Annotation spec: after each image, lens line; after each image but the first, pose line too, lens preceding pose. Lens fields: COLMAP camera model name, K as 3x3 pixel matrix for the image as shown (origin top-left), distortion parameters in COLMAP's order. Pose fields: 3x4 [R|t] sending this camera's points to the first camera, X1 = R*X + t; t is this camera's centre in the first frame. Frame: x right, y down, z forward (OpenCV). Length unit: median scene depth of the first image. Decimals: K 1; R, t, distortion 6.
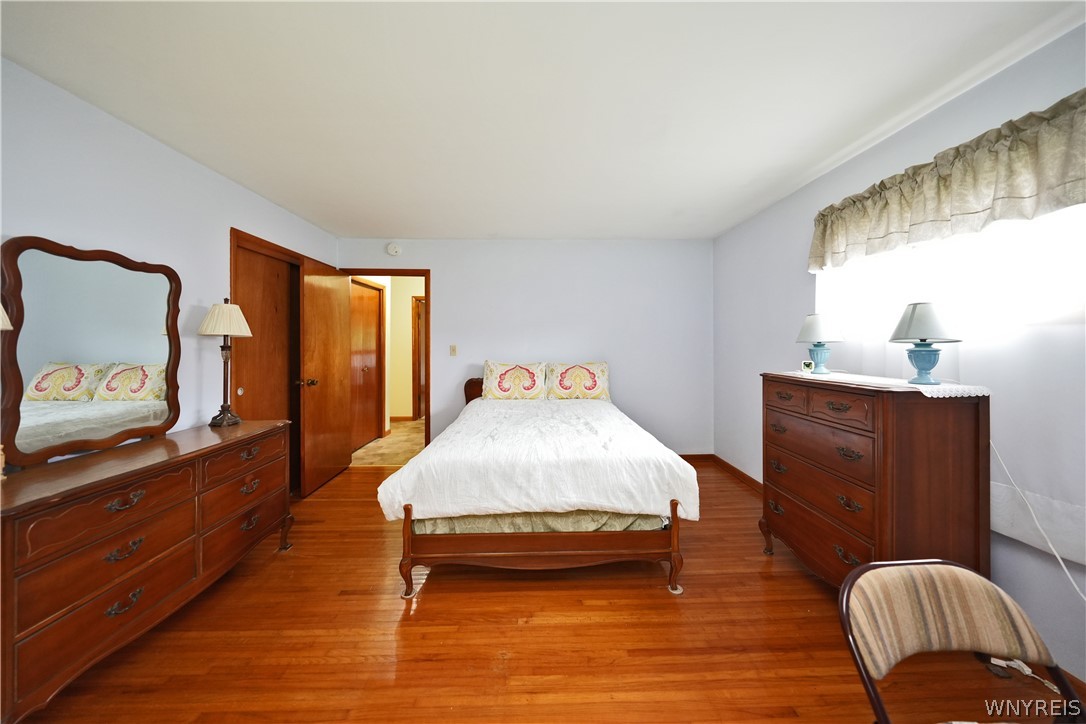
lens RADIAL K [[382.9, 0, 547.4], [0, 382.9, 348.5], [0, 0, 1]] dist [-0.004664, 0.001503]
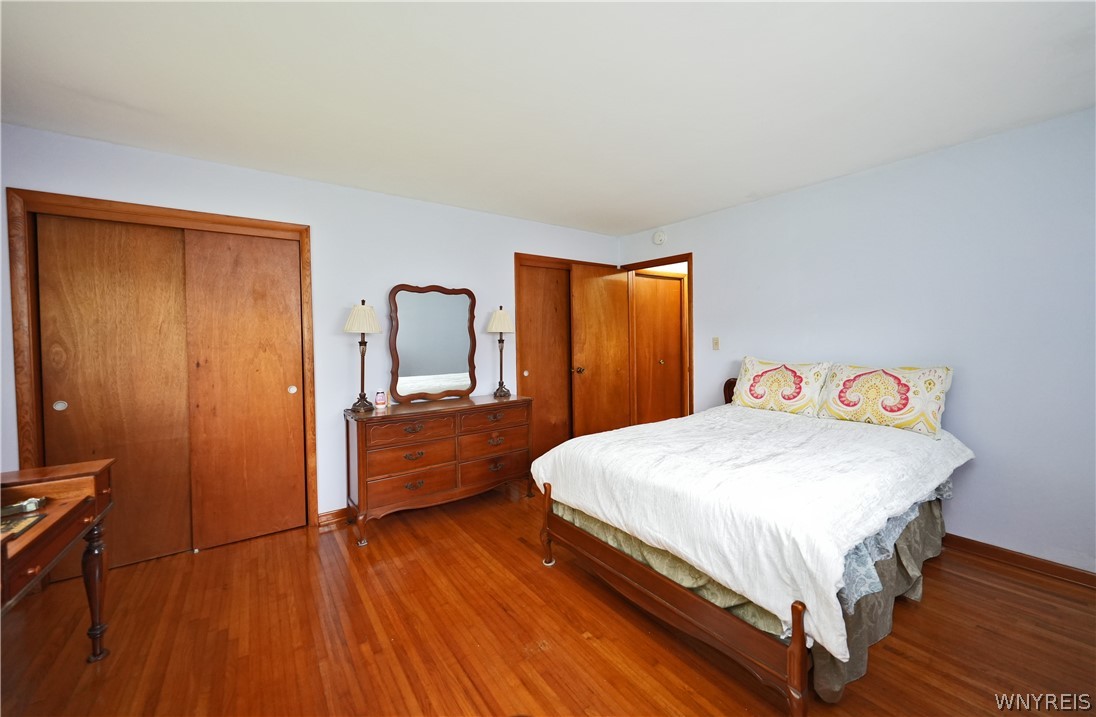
lens RADIAL K [[430.7, 0, 547.6], [0, 430.7, 349.6], [0, 0, 1]] dist [-0.012455, 0.000075]
pose [[0.547503, 0.022479, -0.836502, 0.651950], [0.000975, 0.999621, 0.027501, -0.015716], [0.836803, -0.015873, 0.547274, 0.309584]]
